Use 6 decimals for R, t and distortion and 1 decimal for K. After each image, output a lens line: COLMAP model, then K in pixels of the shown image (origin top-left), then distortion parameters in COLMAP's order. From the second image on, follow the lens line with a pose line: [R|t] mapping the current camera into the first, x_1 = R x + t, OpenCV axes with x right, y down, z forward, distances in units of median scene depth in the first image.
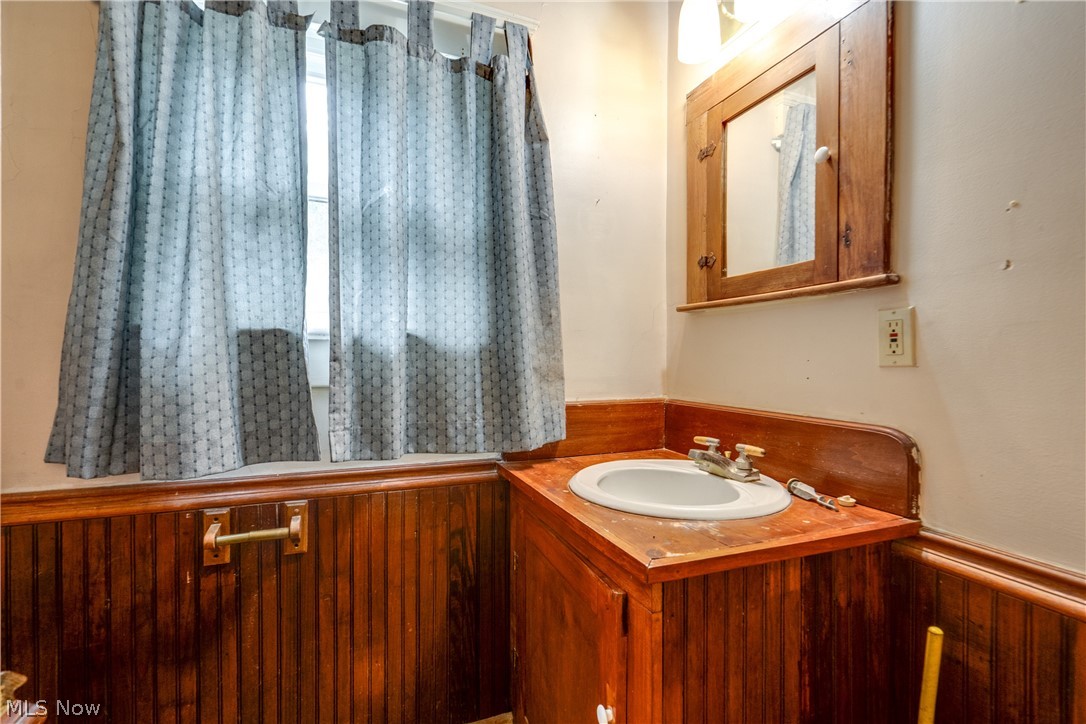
lens RADIAL K [[502.7, 0, 545.8], [0, 502.7, 362.1], [0, 0, 1]] dist [-0.004576, 0.001157]
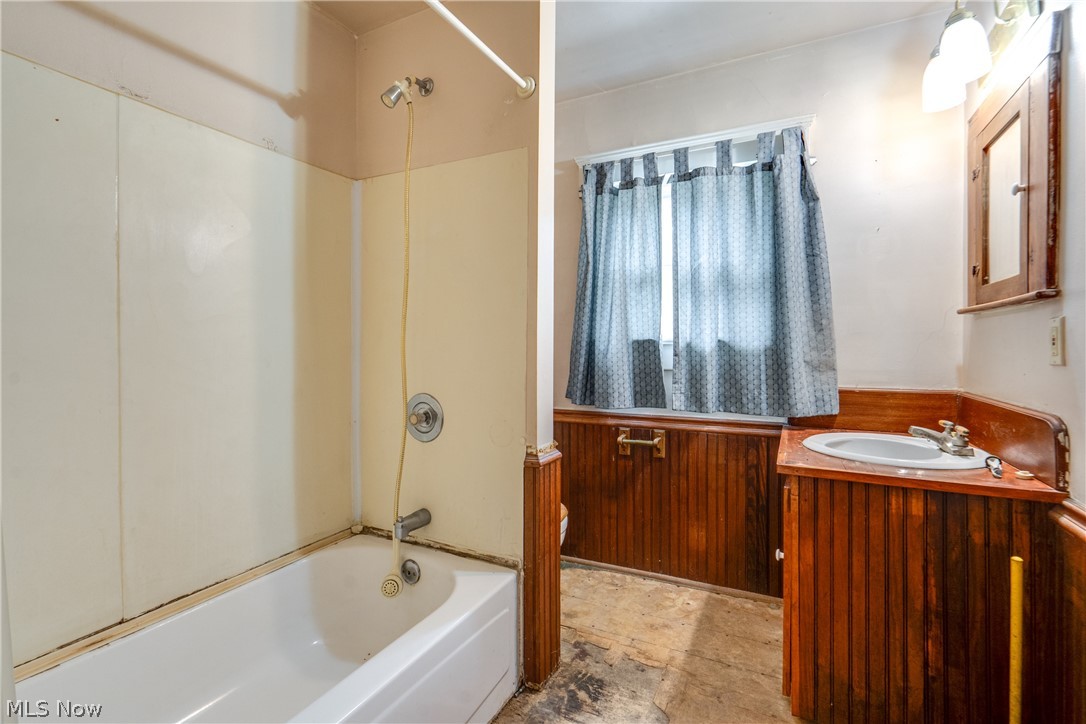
lens RADIAL K [[502.7, 0, 545.8], [0, 502.7, 362.1], [0, 0, 1]] dist [-0.004576, 0.001157]
pose [[0.666671, 0.017804, -0.745140, 0.622792], [-0.002487, 0.999762, 0.021663, -0.018016], [0.745348, -0.012589, 0.666556, -0.576223]]
